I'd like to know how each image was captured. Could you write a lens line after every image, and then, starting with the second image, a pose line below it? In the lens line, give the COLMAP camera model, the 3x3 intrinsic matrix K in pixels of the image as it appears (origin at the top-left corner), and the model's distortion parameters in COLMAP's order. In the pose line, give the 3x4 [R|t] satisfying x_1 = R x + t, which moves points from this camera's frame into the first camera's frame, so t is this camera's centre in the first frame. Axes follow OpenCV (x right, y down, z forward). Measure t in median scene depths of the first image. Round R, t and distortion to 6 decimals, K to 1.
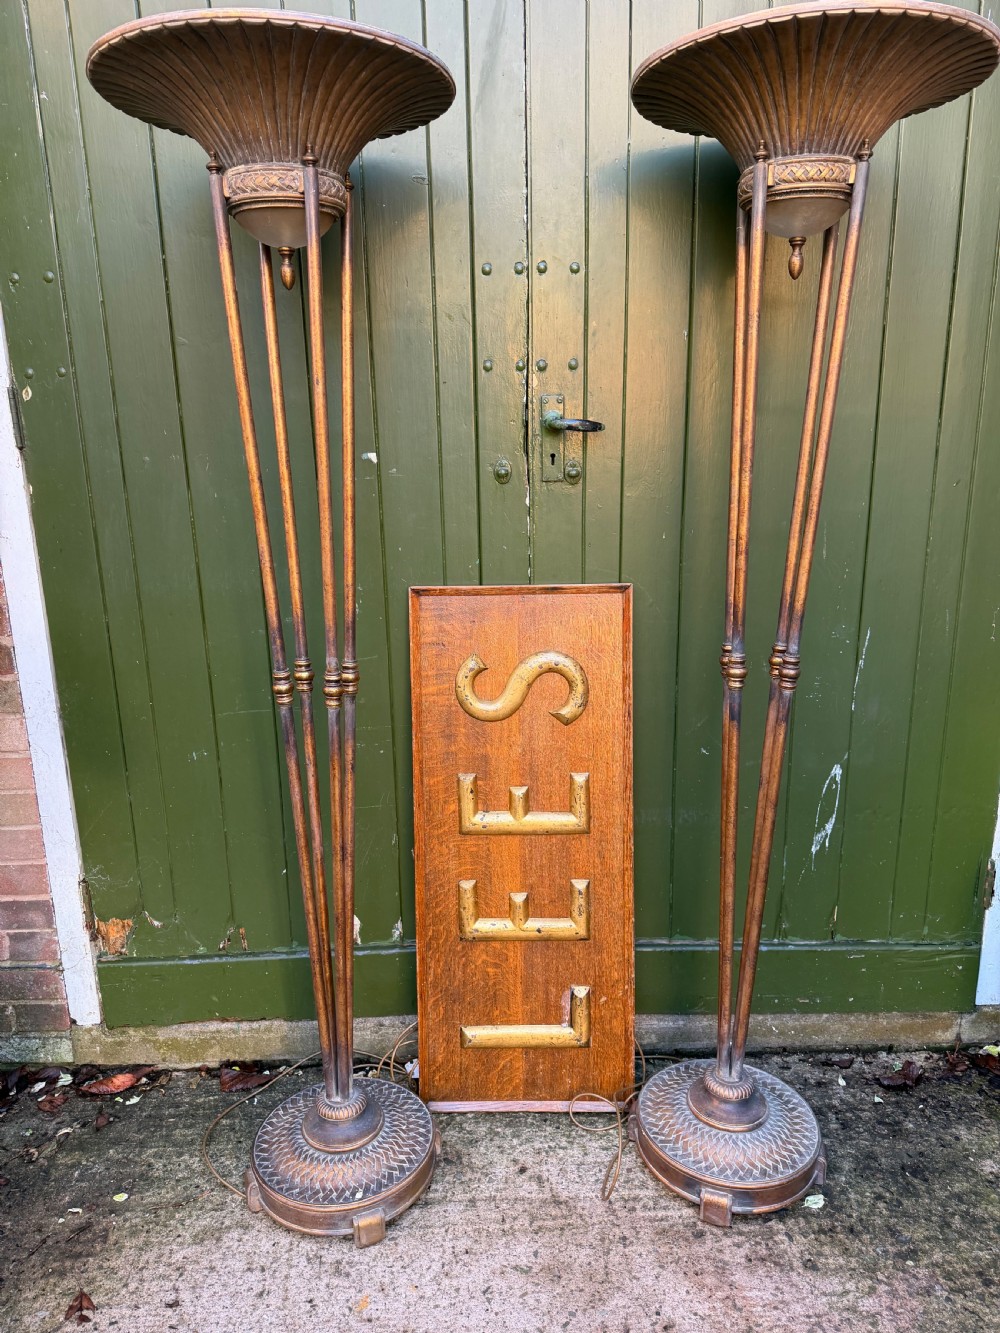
lens RADIAL K [[967.9, 0, 496.9], [0, 967.9, 672.7], [0, 0, 1]] dist [0.043548, -0.039059]
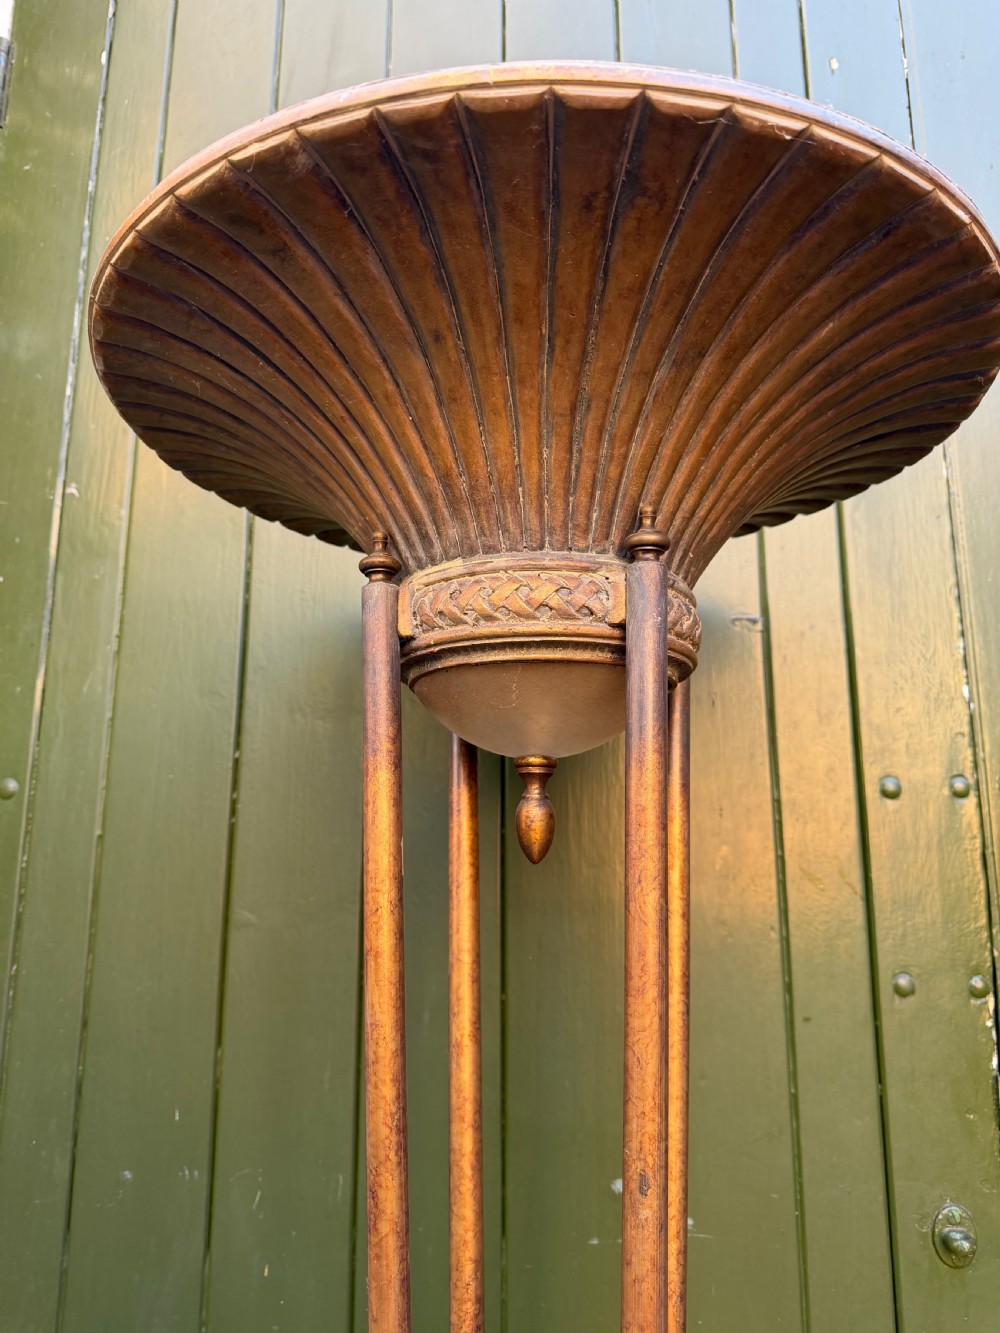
lens RADIAL K [[976.1, 0, 504.0], [0, 976.1, 668.1], [0, 0, 1]] dist [0.027829, -0.038582]
pose [[0.997576, 0.009686, -0.068913, -0.162717], [-0.039042, 0.897637, -0.439002, -0.240753], [0.057606, 0.440629, 0.895839, 0.516857]]
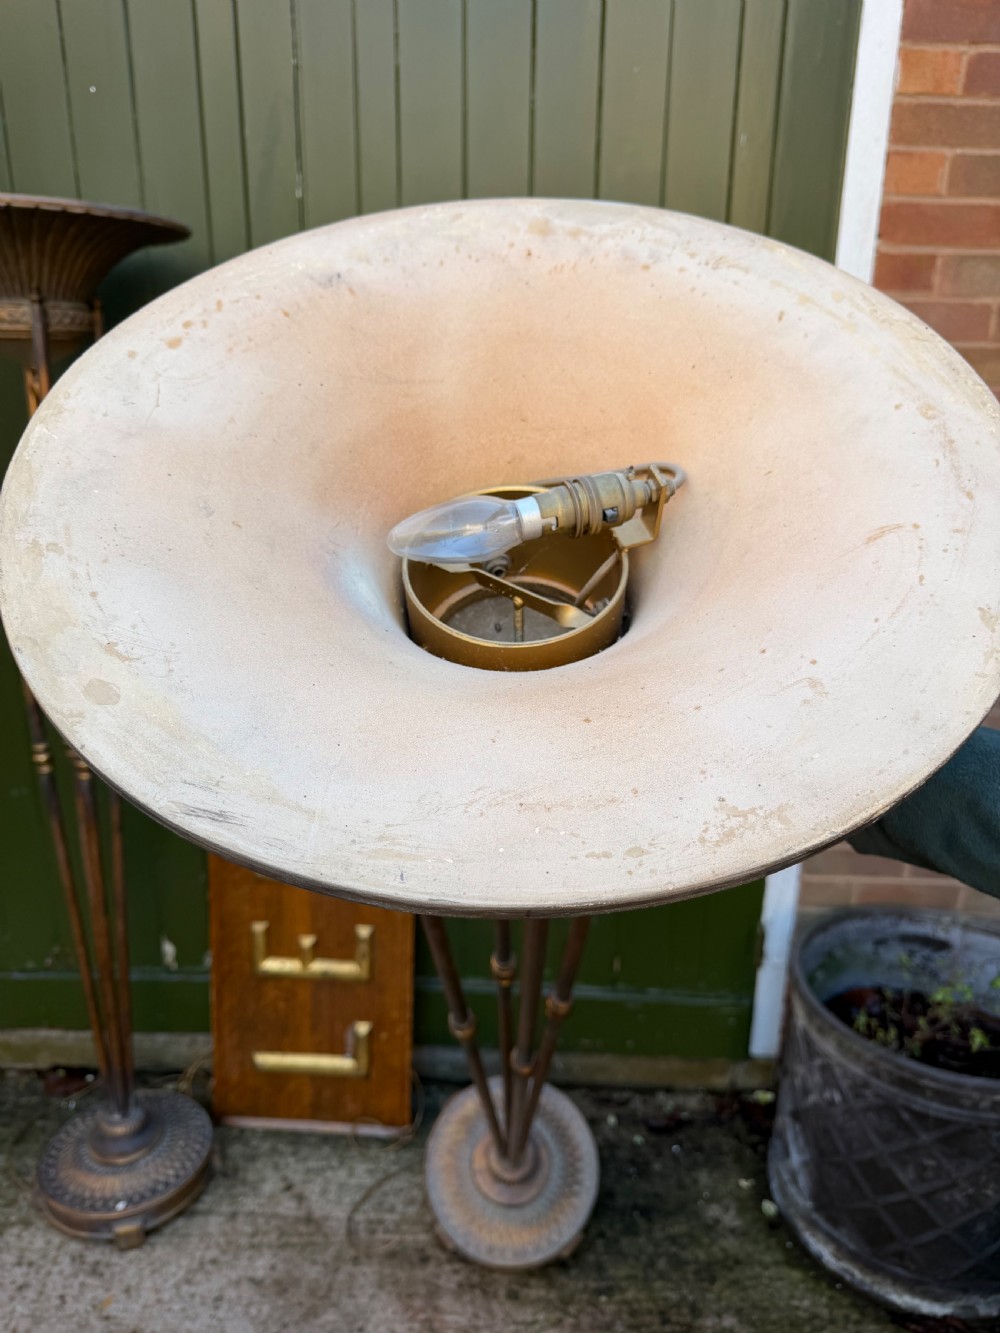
lens RADIAL K [[989.9, 0, 502.0], [0, 989.9, 673.8], [0, 0, 1]] dist [0.000962, 0.001634]
pose [[0.998301, 0.046234, -0.035473, 0.287557], [-0.044409, 0.997730, 0.050631, -0.138356], [0.037733, -0.048970, 0.998087, -0.076346]]
